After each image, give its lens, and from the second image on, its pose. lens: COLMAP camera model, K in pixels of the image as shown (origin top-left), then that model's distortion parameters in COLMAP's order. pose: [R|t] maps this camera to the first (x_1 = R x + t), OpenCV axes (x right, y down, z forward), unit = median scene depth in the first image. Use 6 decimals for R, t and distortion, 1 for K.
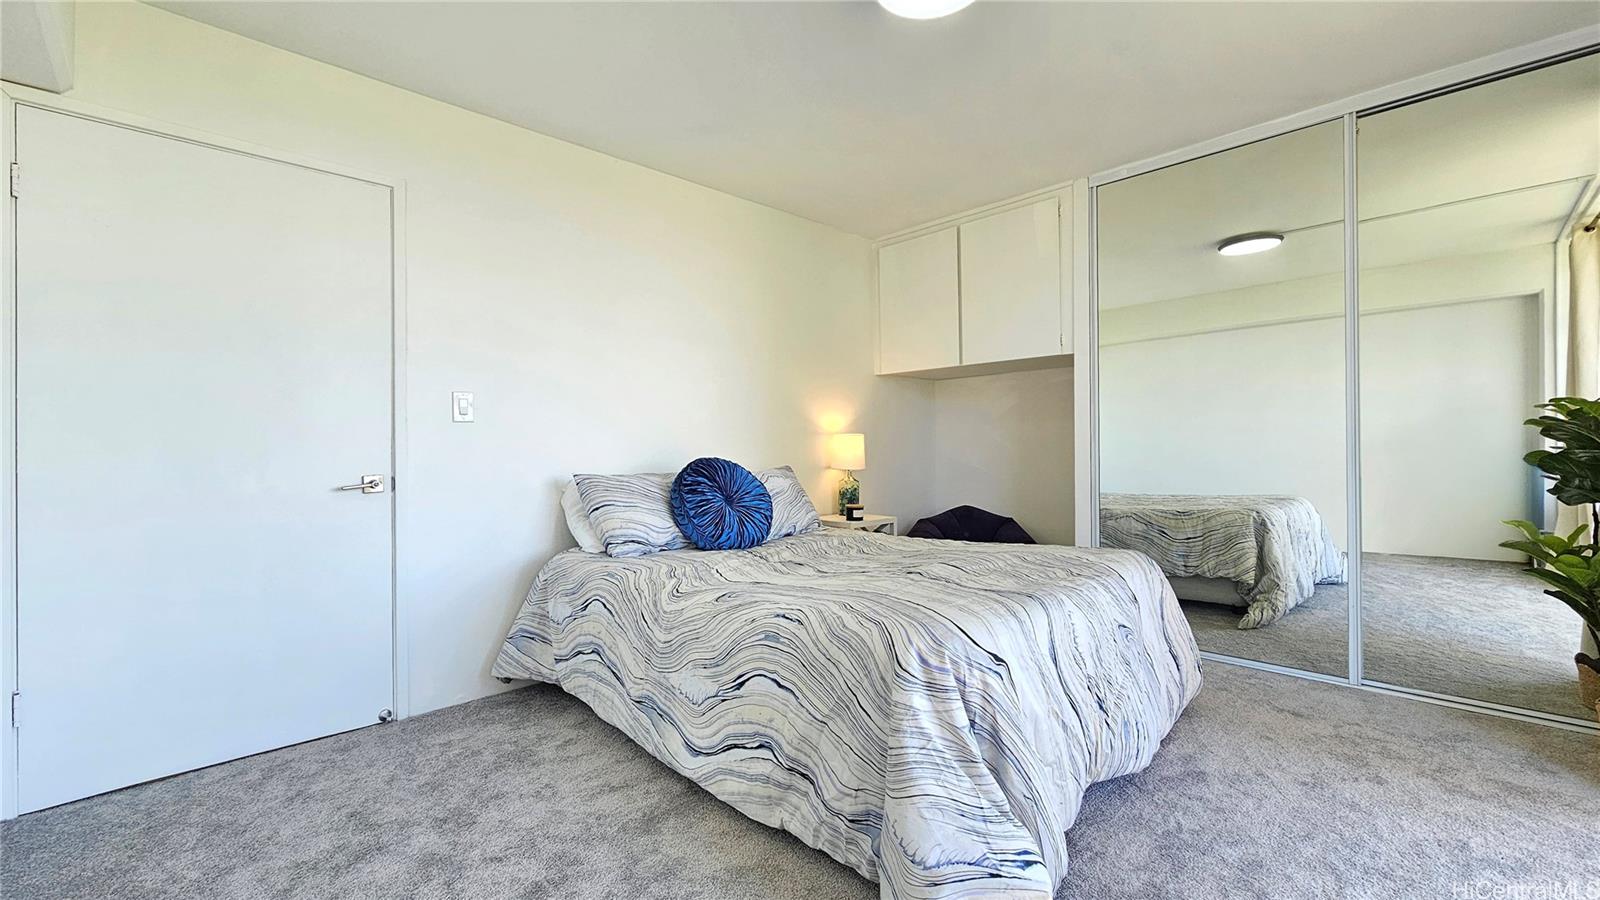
lens RADIAL K [[645.0, 0, 802.7], [0, 645.0, 446.2], [0, 0, 1]] dist [-0.000693, -0.000203]
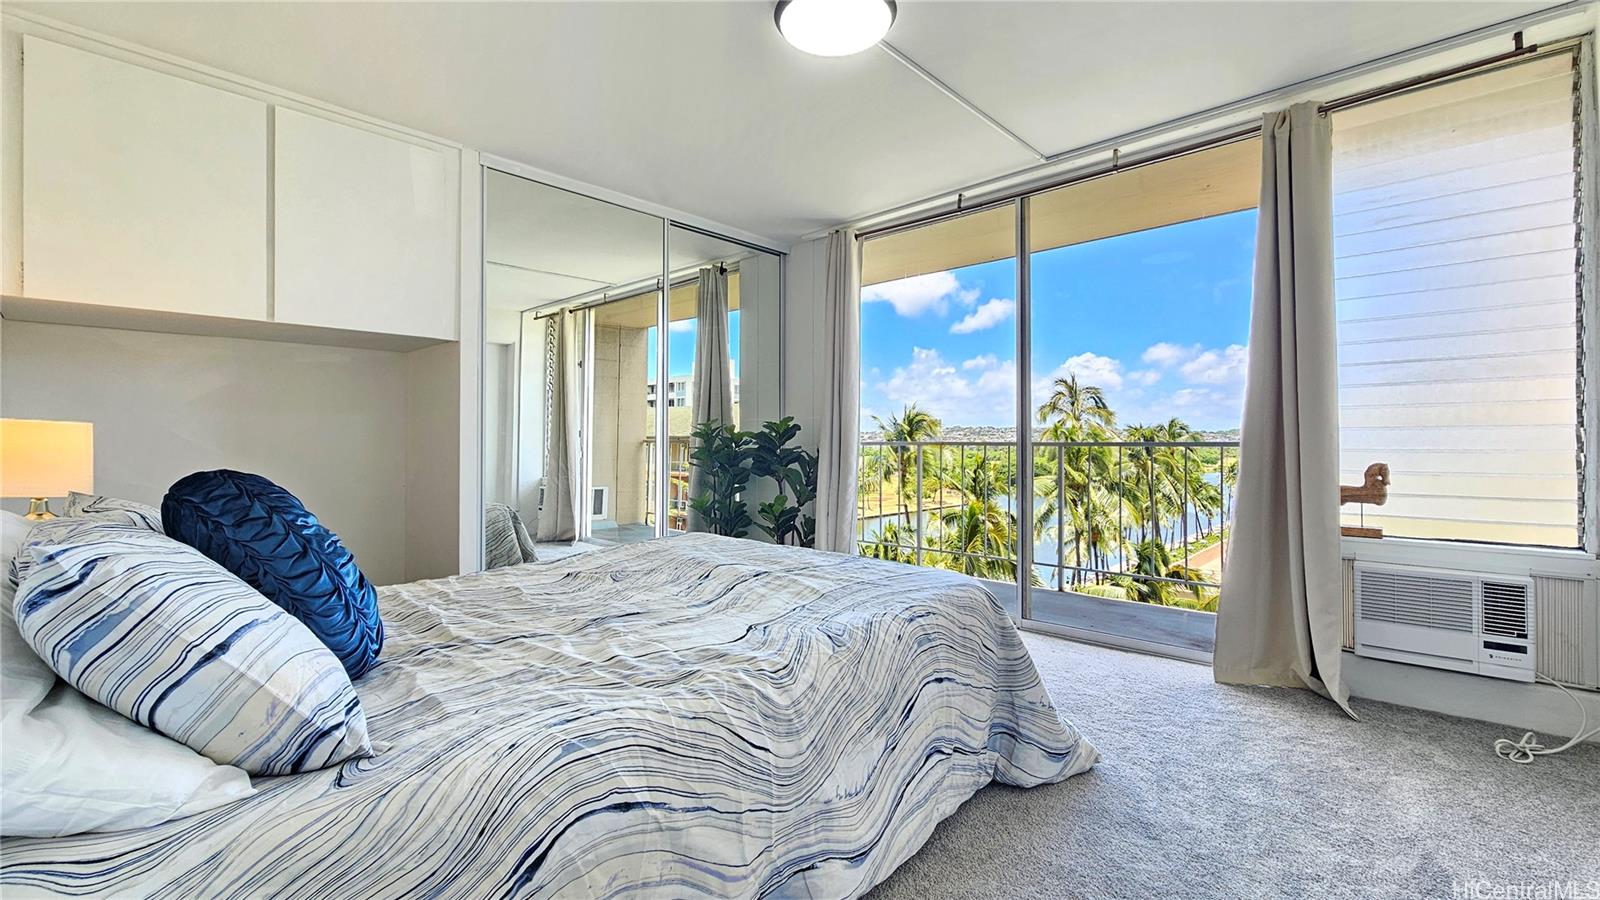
lens RADIAL K [[645.0, 0, 803.1], [0, 645.0, 442.7], [0, 0, 1]] dist [-0.000693, -0.000203]
pose [[-0.025941, 0.011380, 0.999599, -0.886193], [0.004267, 0.999927, -0.011273, 0.010647], [-0.999654, 0.003972, -0.025988, 1.059945]]
